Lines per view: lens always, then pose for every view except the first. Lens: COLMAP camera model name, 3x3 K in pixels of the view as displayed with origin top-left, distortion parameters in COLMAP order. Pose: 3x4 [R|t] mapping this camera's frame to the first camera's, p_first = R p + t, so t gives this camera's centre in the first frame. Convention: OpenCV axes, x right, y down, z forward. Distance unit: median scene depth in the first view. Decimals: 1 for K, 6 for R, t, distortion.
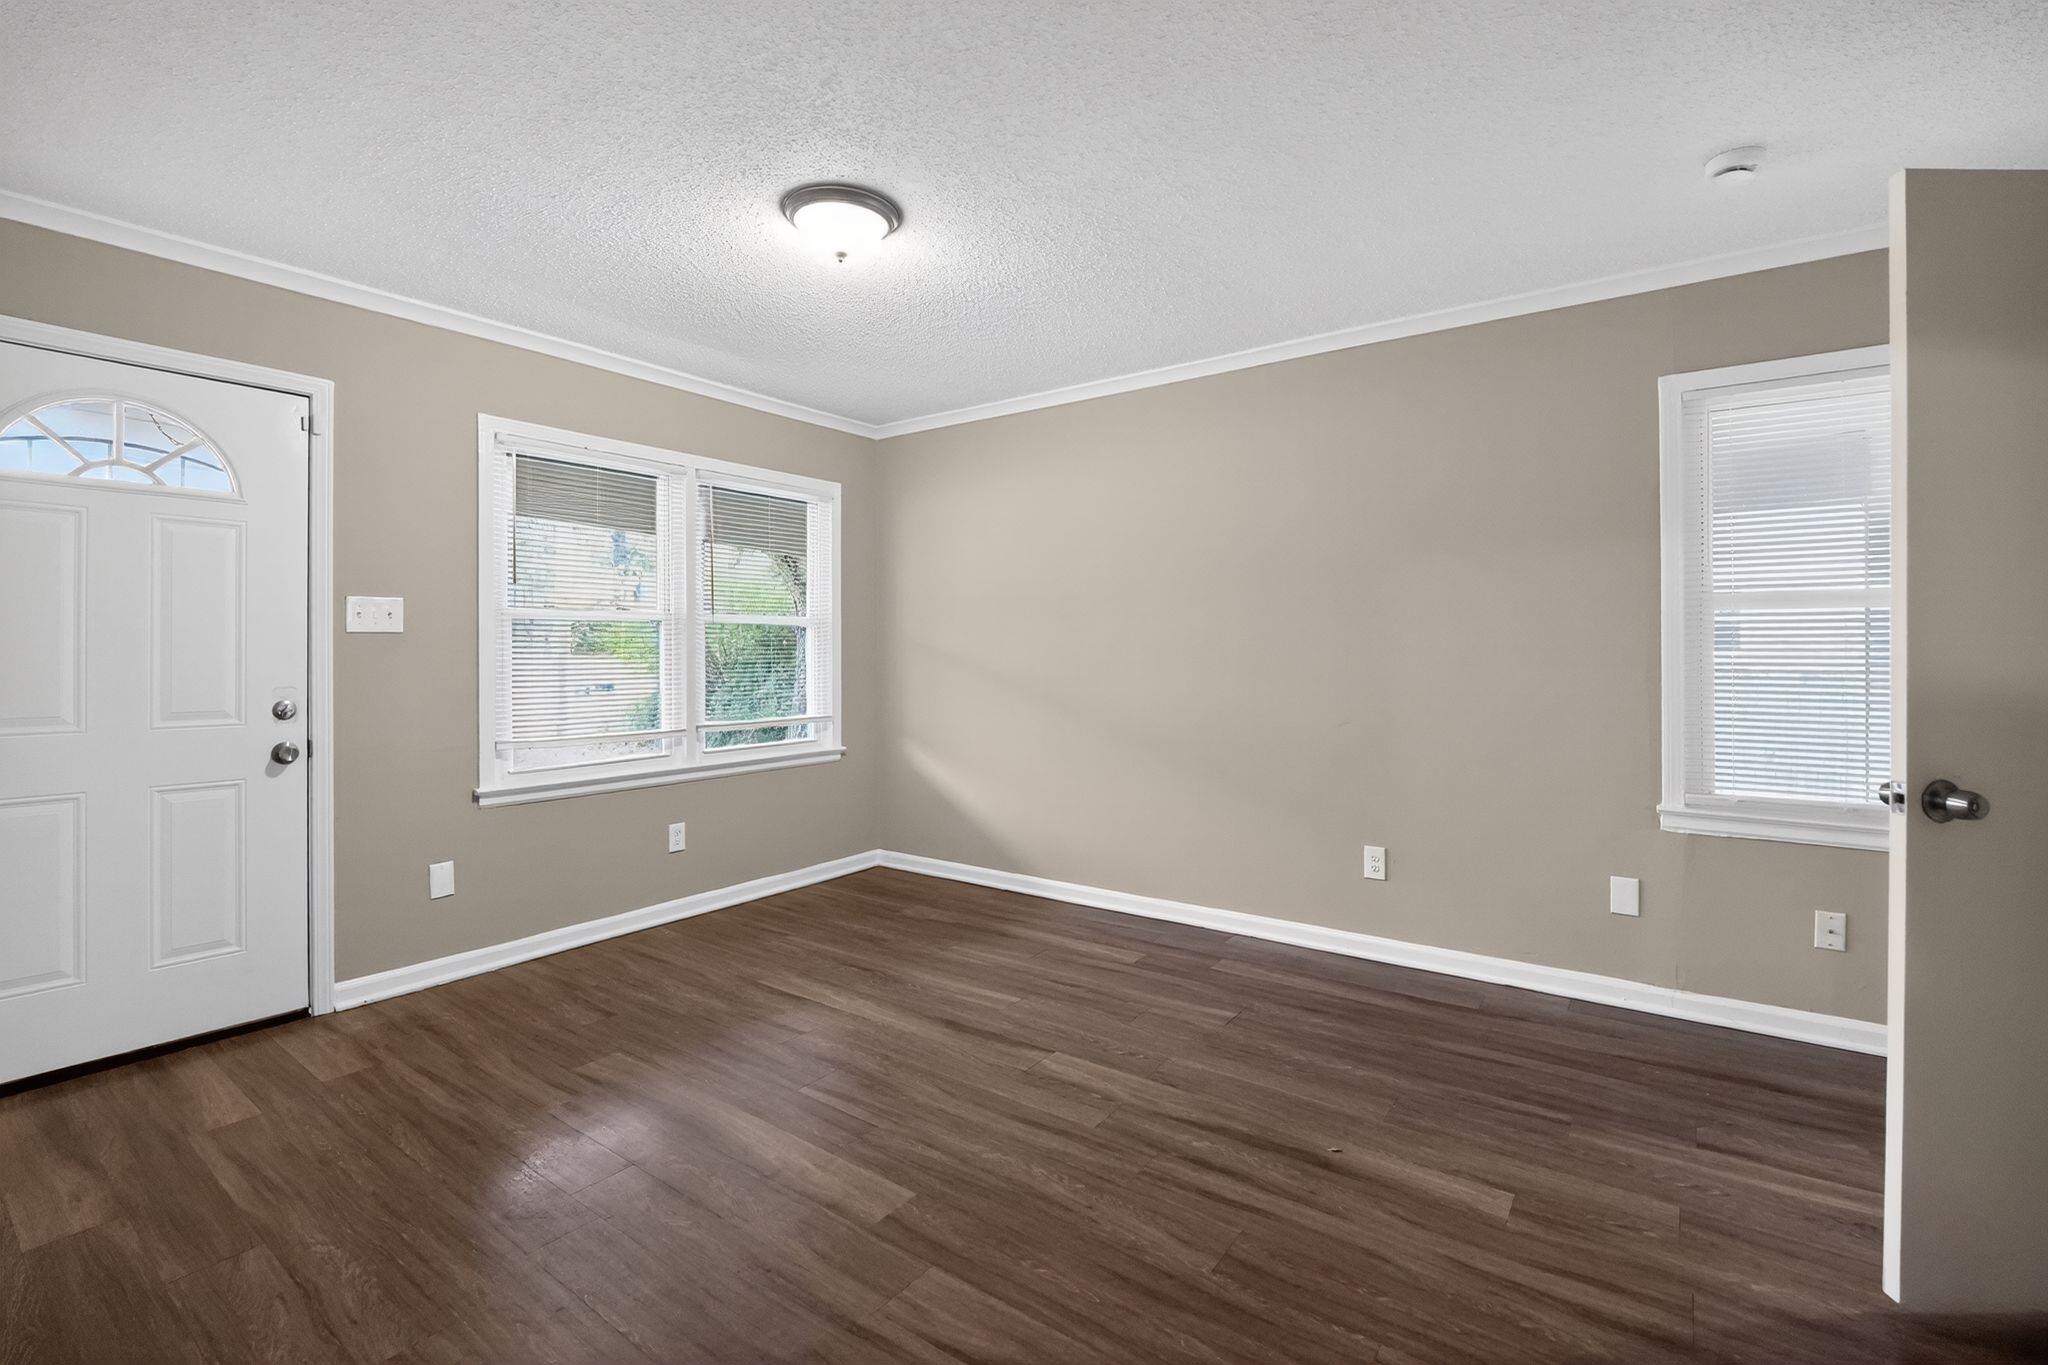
lens RADIAL K [[902.8, 0, 1026.8], [0, 902.8, 674.9], [0, 0, 1]] dist [-0.013488, -0.000144]
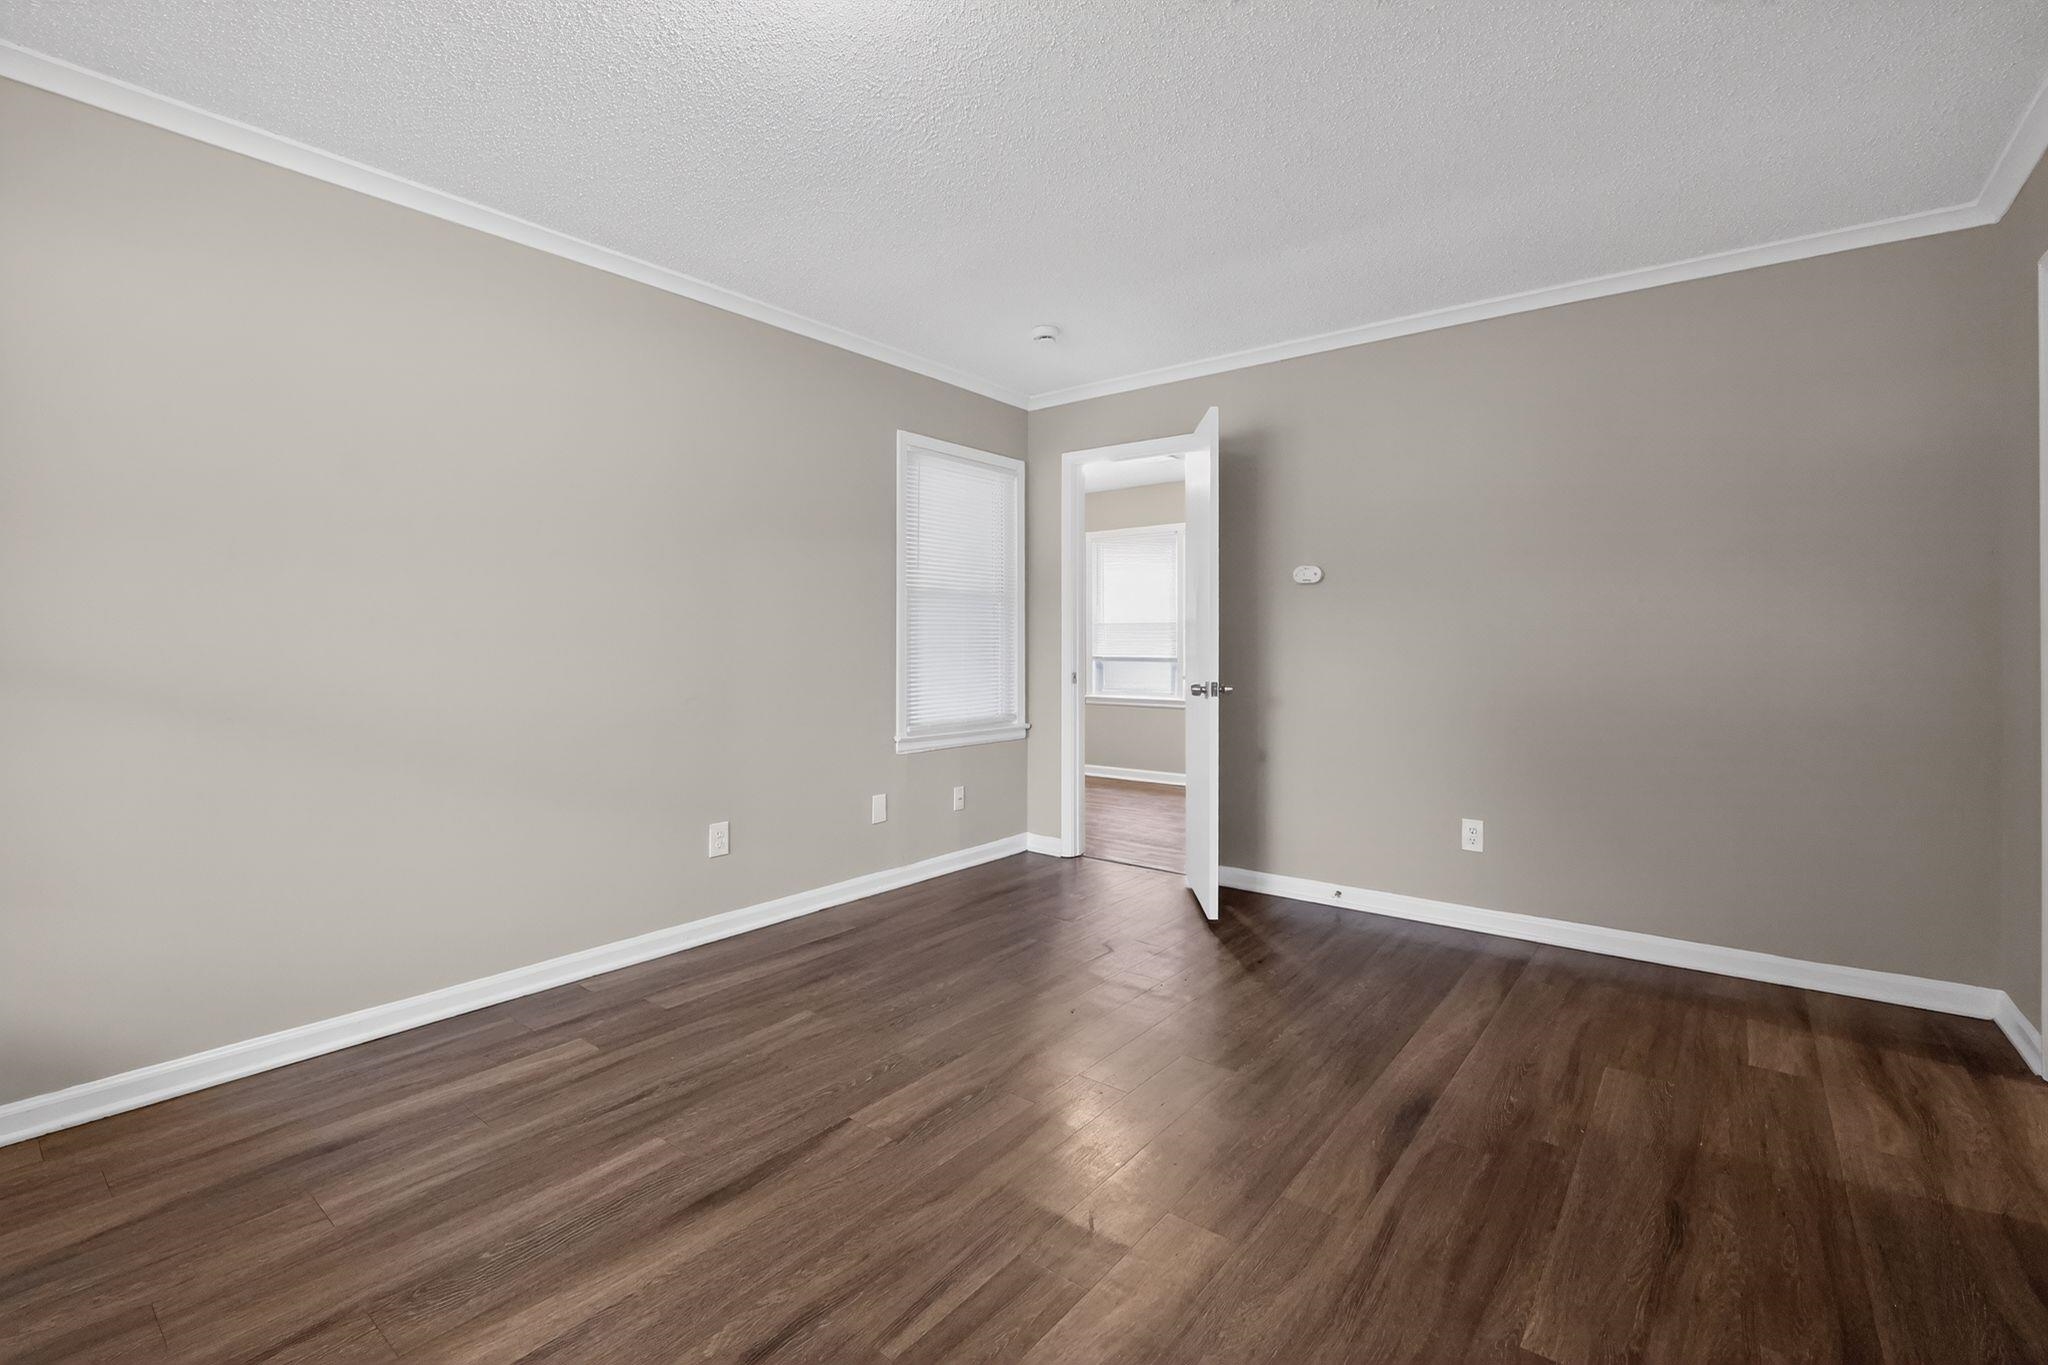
lens RADIAL K [[902.8, 0, 1026.8], [0, 902.8, 674.9], [0, 0, 1]] dist [-0.013488, -0.000144]
pose [[0.033282, -0.031888, 0.998937, -0.637106], [0.024805, 0.999209, 0.031070, 0.009177], [-0.999138, 0.023744, 0.034047, 0.698641]]
